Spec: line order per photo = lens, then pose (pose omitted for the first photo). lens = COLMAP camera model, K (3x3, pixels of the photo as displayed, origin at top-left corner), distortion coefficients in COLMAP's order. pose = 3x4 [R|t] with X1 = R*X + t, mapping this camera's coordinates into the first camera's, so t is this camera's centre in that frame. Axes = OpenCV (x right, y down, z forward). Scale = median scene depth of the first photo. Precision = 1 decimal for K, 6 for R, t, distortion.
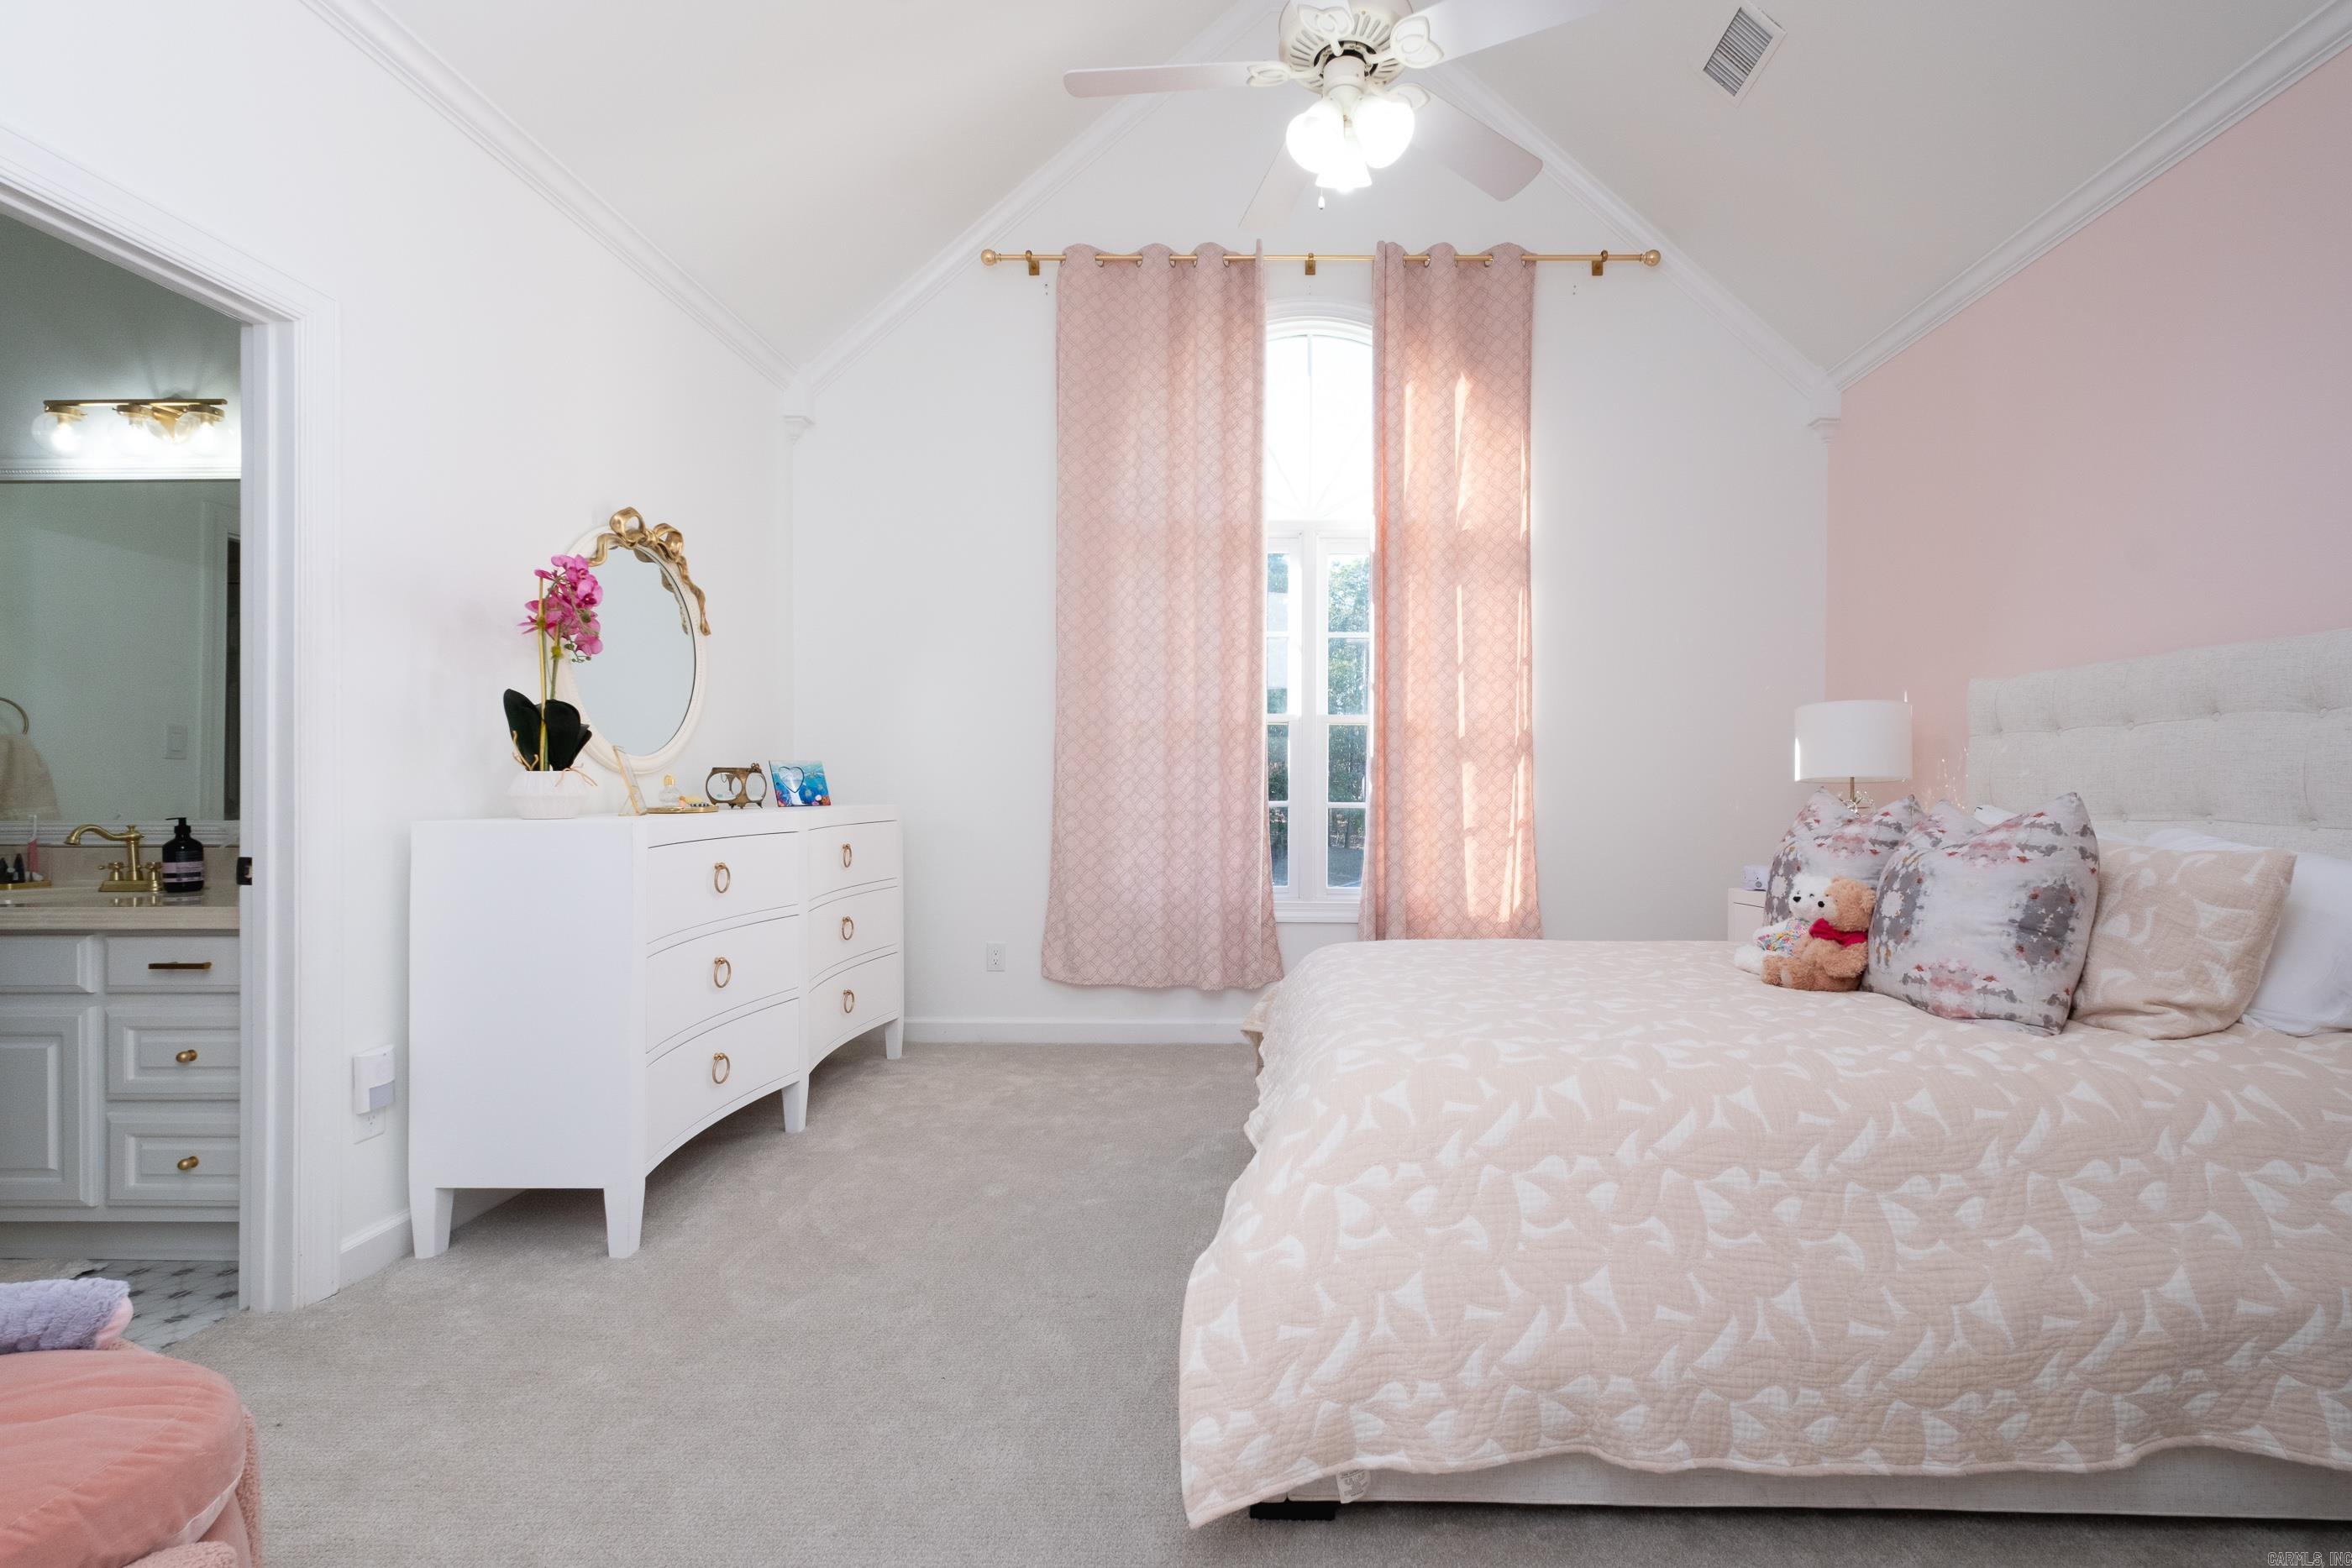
lens RADIAL K [[1019.8, 0, 1180.8], [0, 1019.8, 777.4], [0, 0, 1]] dist [-0.000163, -0.000068]
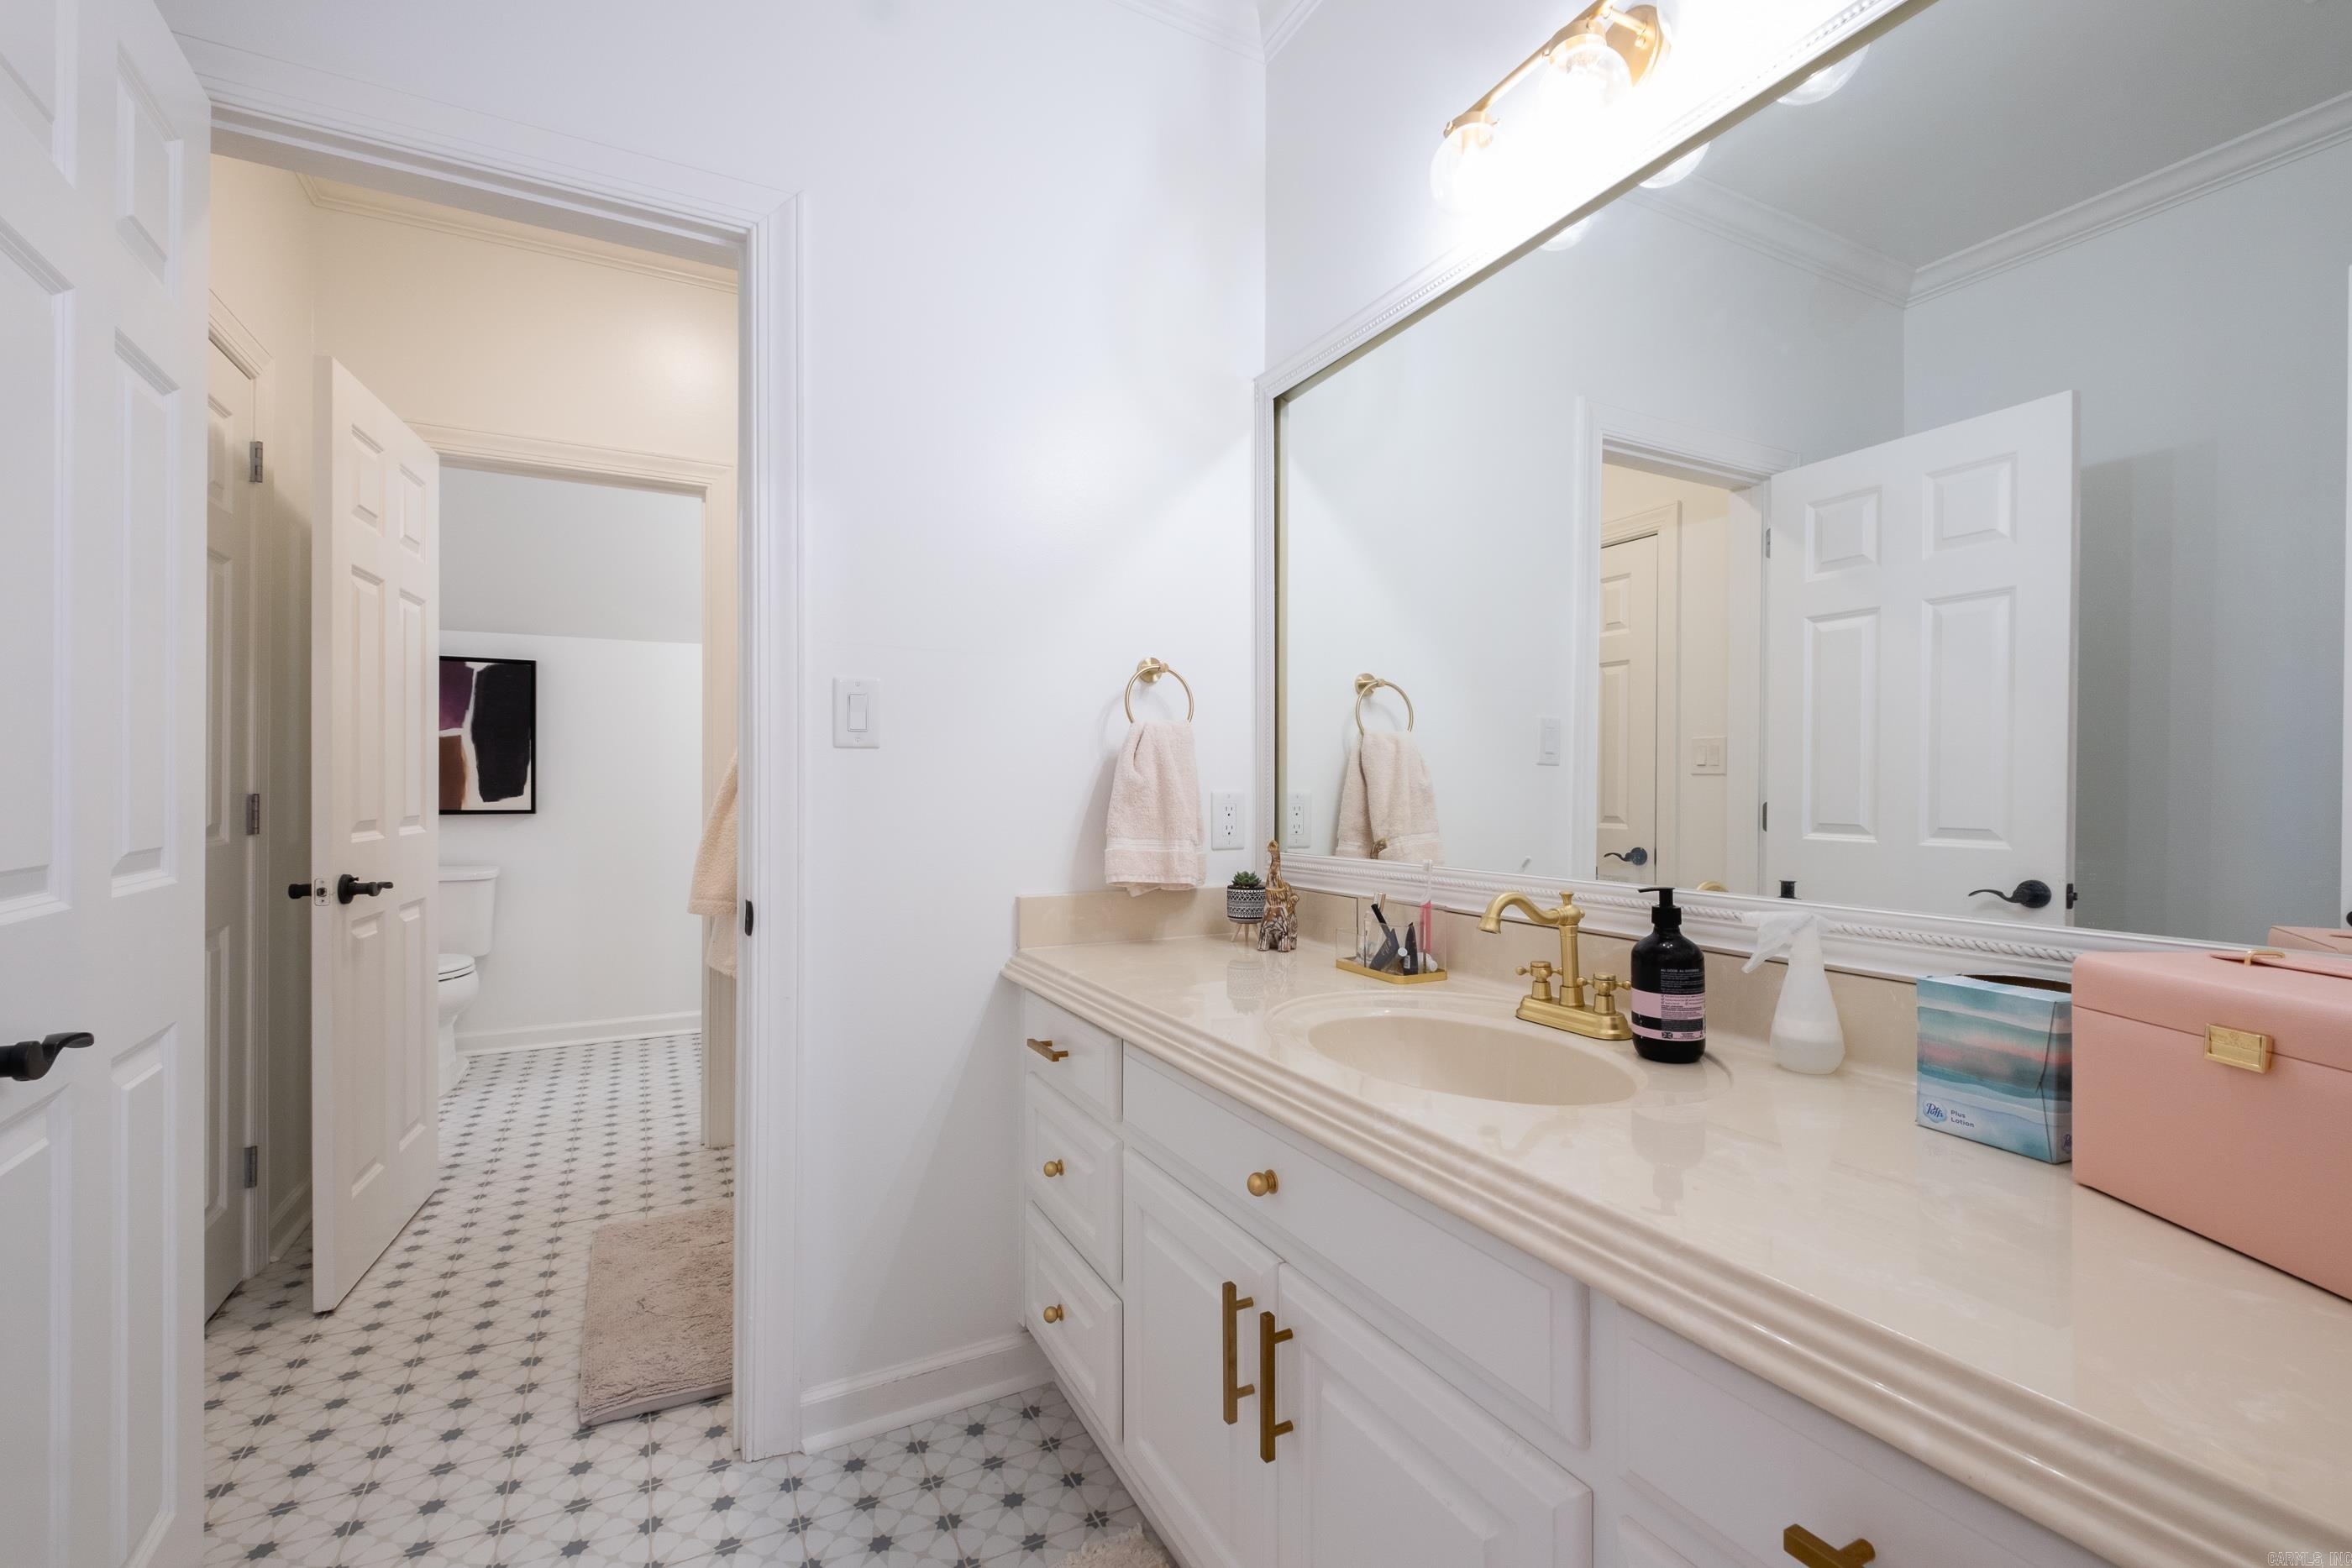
lens RADIAL K [[1019.8, 0, 1180.8], [0, 1019.8, 777.4], [0, 0, 1]] dist [-0.000163, -0.000068]
pose [[0.492125, 0.004212, -0.870514, -0.695963], [-0.007199, 0.999974, 0.000768, -0.007621], [0.870495, 0.005889, 0.492143, 0.596805]]
